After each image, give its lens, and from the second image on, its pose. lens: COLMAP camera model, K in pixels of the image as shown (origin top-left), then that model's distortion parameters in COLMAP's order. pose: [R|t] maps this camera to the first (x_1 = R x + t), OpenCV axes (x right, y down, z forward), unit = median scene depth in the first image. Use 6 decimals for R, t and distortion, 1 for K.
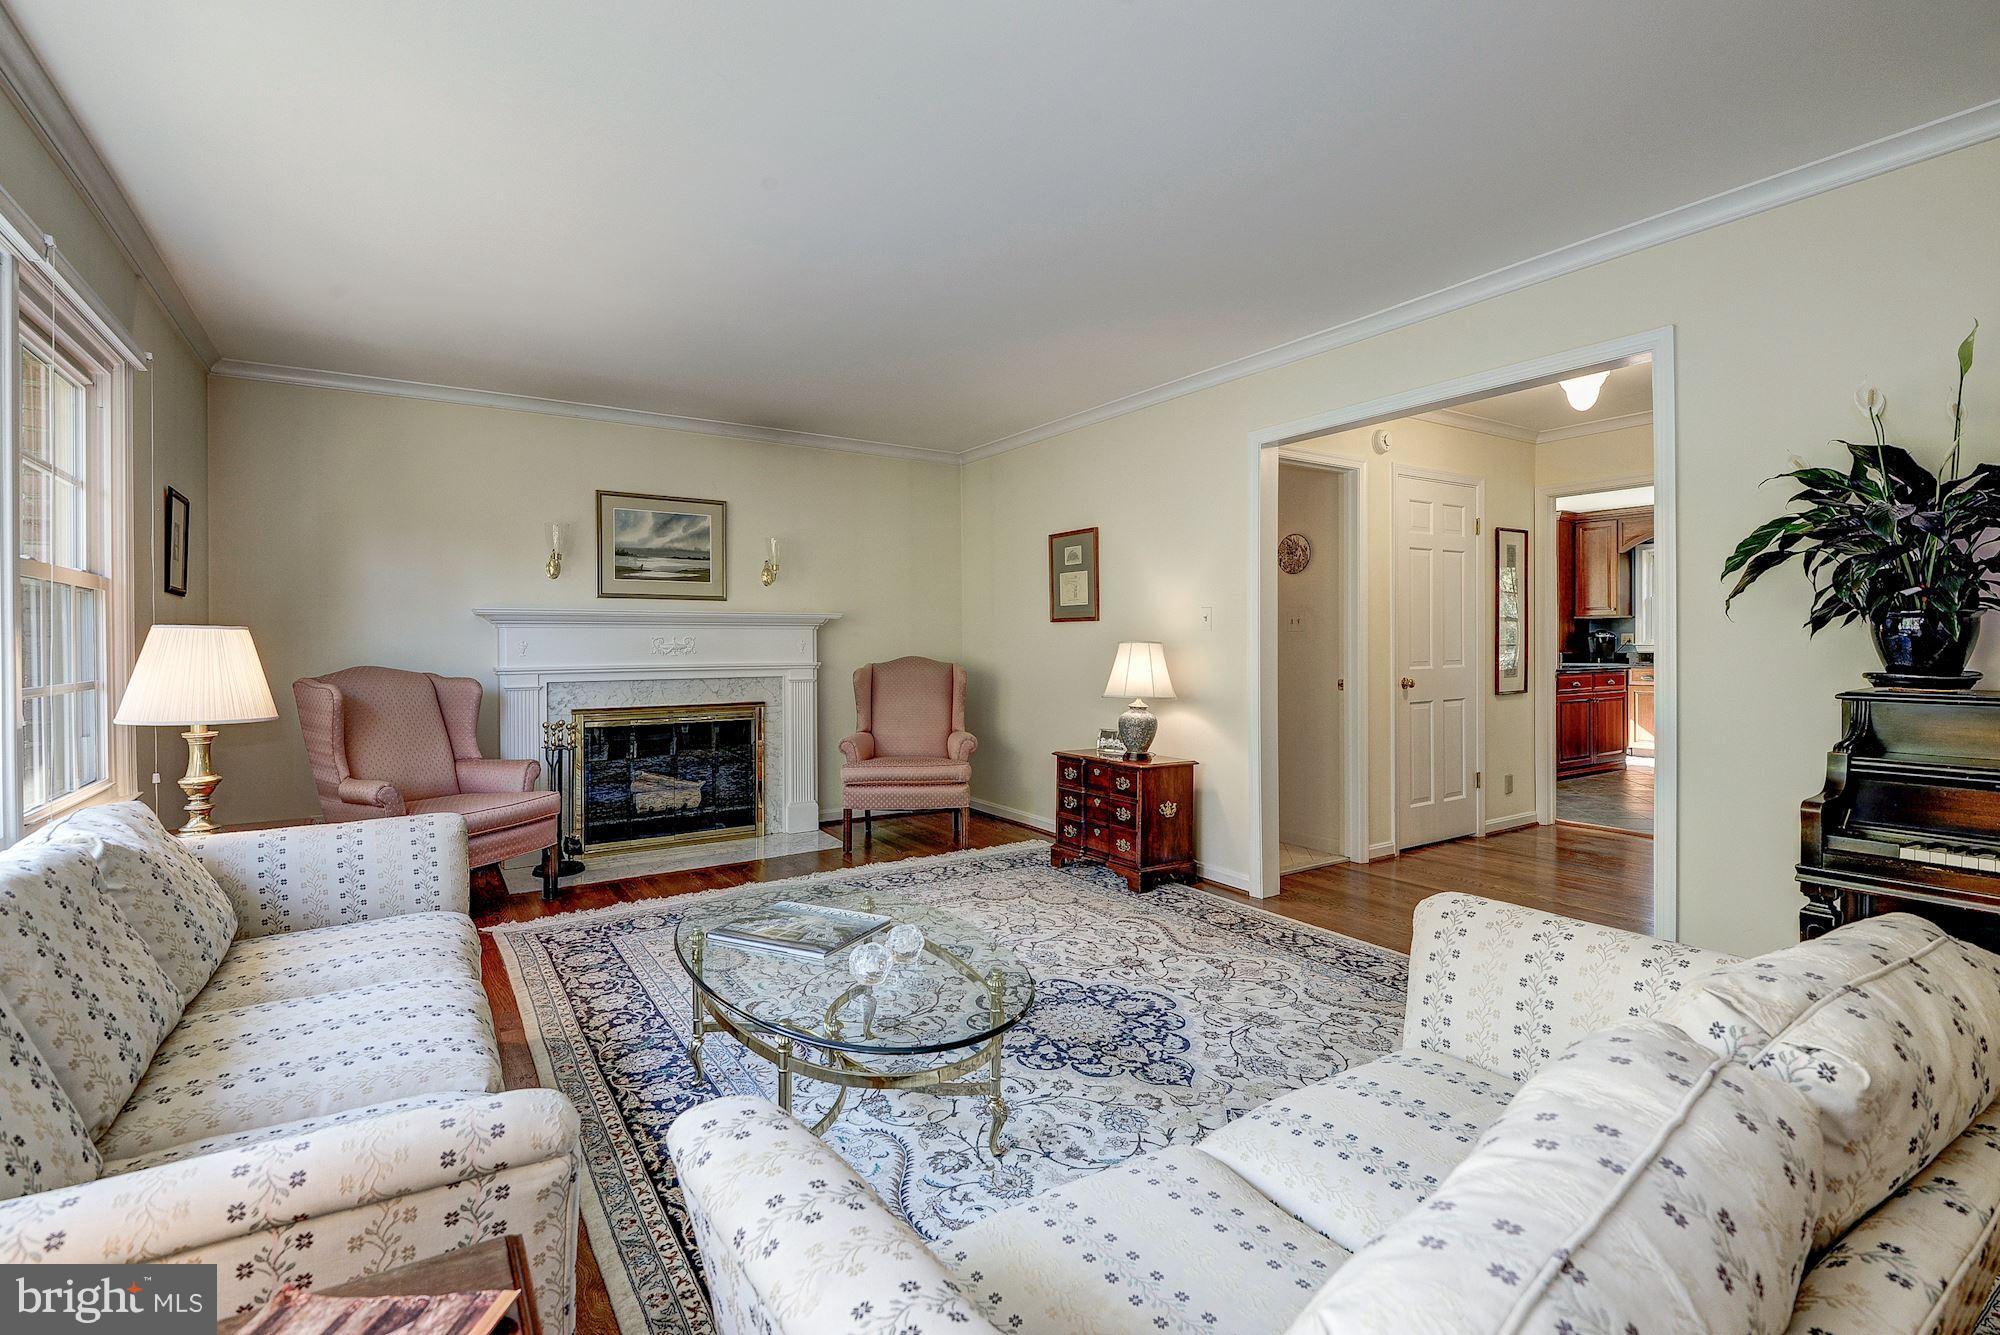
lens RADIAL K [[911.3, 0, 1003.2], [0, 911.3, 648.3], [0, 0, 1]] dist [0.030581, -0.021014]
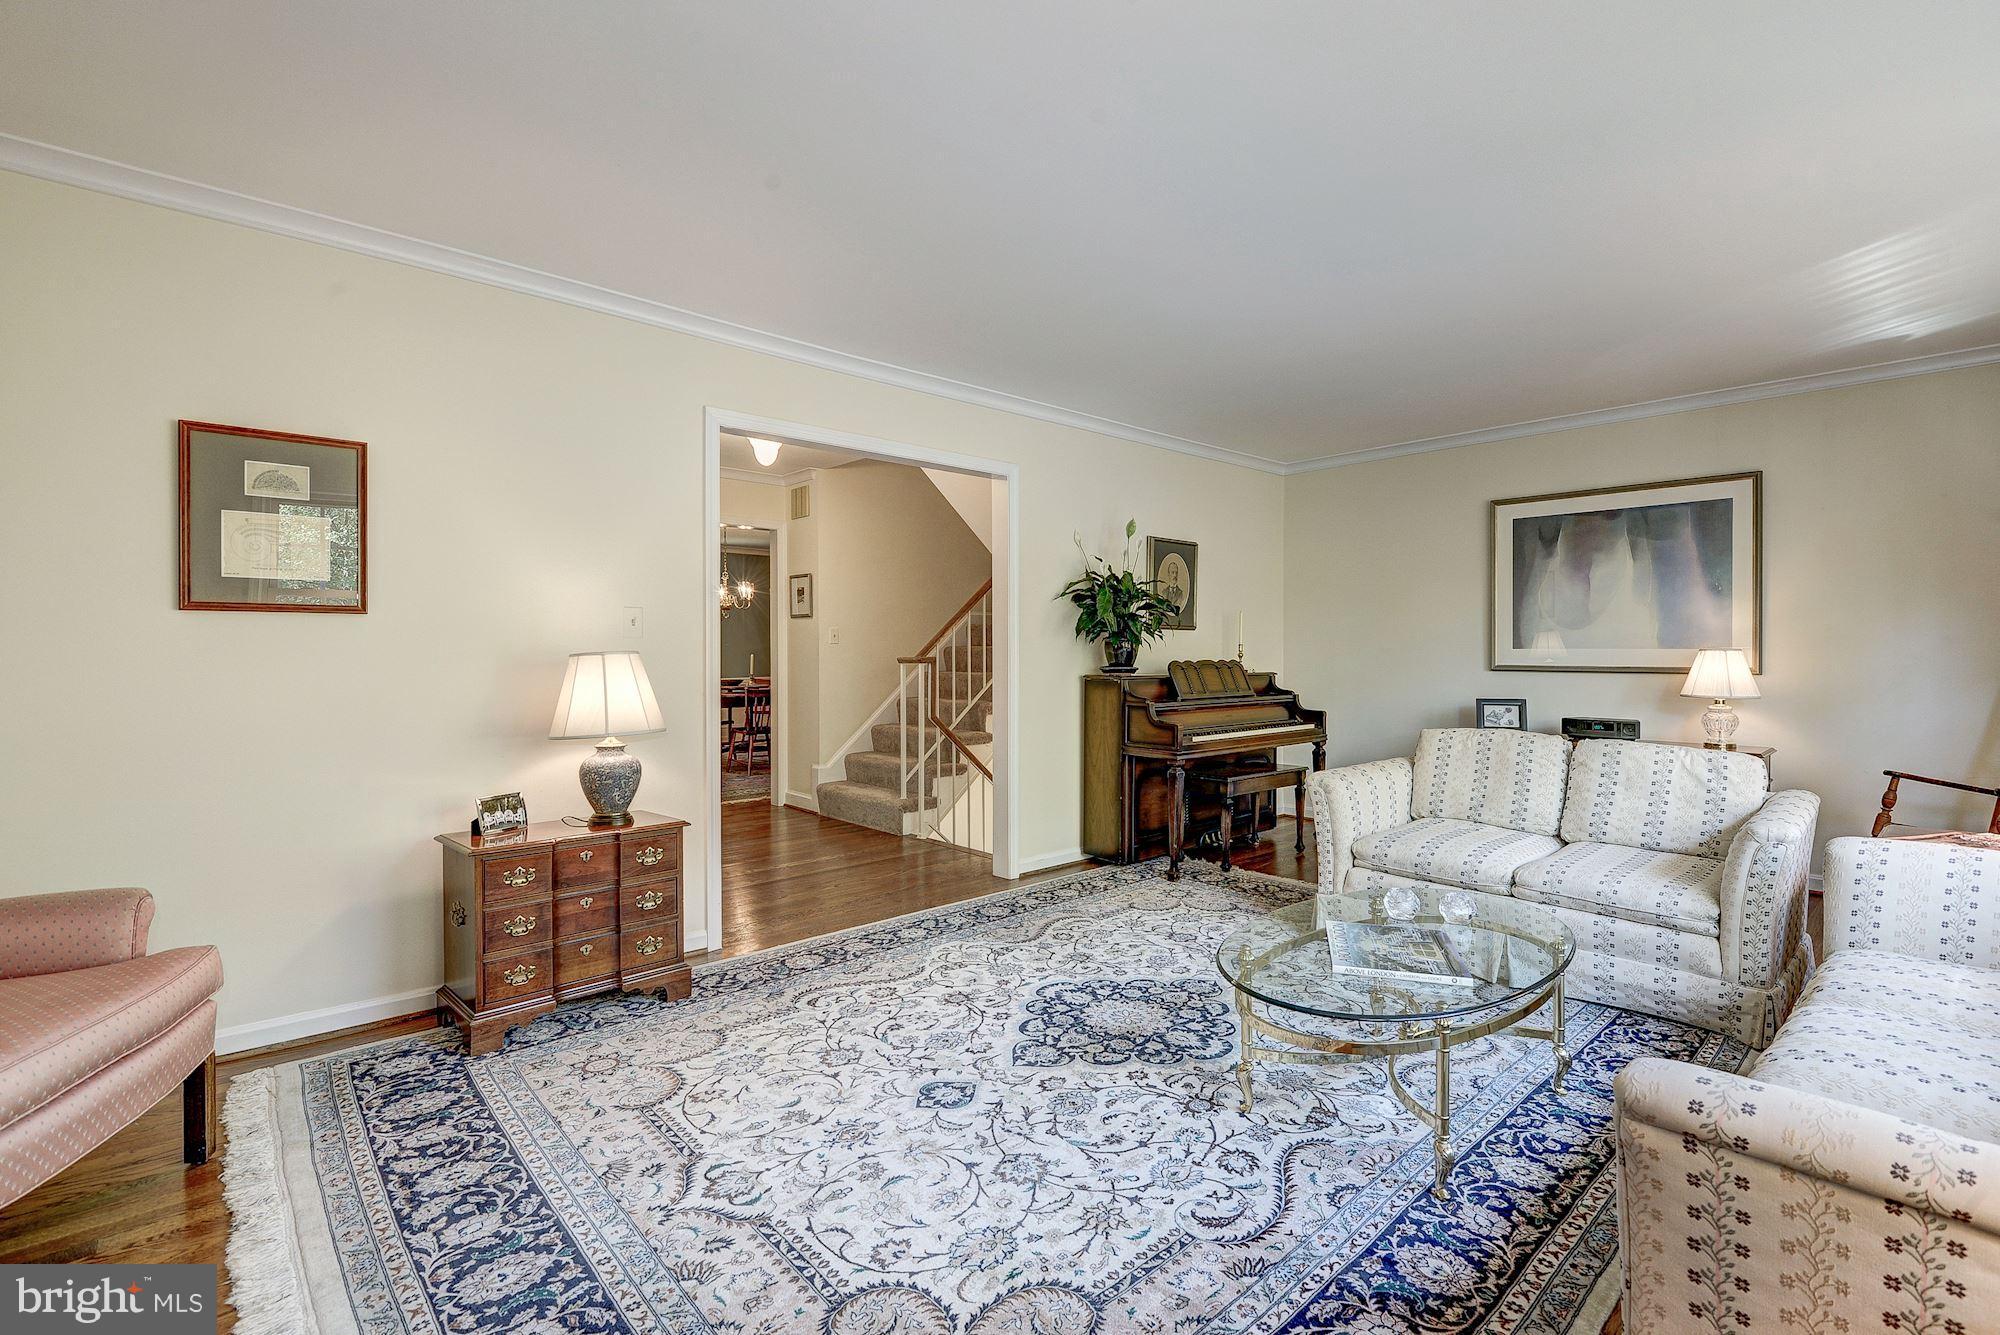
lens RADIAL K [[911.3, 0, 1003.2], [0, 911.3, 648.3], [0, 0, 1]] dist [0.030581, -0.021014]
pose [[-0.159767, 0.005073, 0.987142, -0.782779], [0.005849, 0.999974, -0.004192, -0.007973], [-0.987137, 0.005104, -0.159793, 1.096604]]
